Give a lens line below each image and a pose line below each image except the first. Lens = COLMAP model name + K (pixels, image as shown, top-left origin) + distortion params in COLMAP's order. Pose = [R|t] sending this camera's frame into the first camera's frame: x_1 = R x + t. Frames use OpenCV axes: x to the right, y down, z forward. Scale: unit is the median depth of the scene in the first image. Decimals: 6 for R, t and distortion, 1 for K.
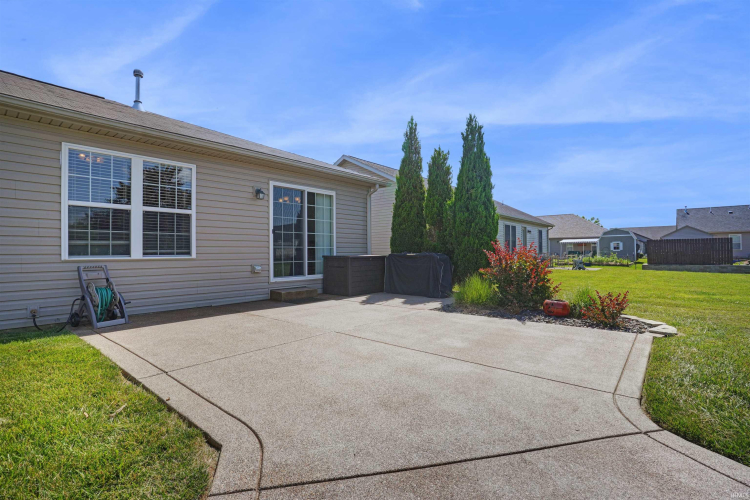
lens RADIAL K [[361.0, 0, 372.7], [0, 361.0, 249.4], [0, 0, 1]] dist [-0.026771, -0.000226]
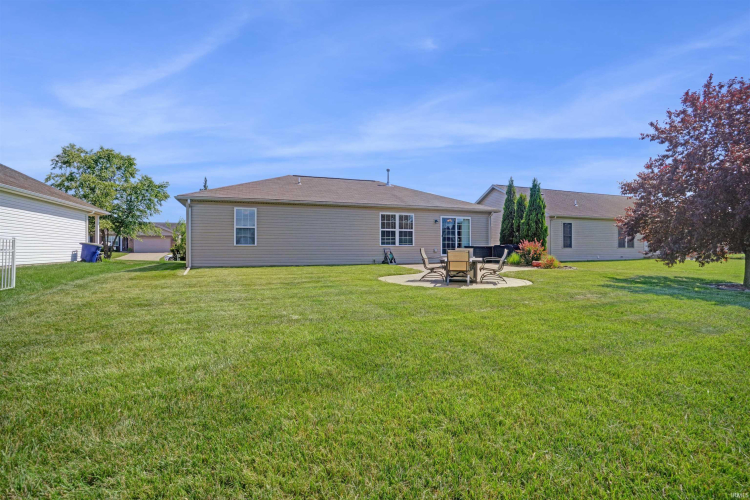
lens RADIAL K [[361.0, 0, 374.5], [0, 361.0, 248.2], [0, 0, 1]] dist [-0.026771, -0.000226]
pose [[0.873501, 0.007044, -0.486772, 0.633711], [-0.003785, 0.999963, 0.007678, 0.019556], [0.486808, -0.004864, 0.873495, -1.678658]]
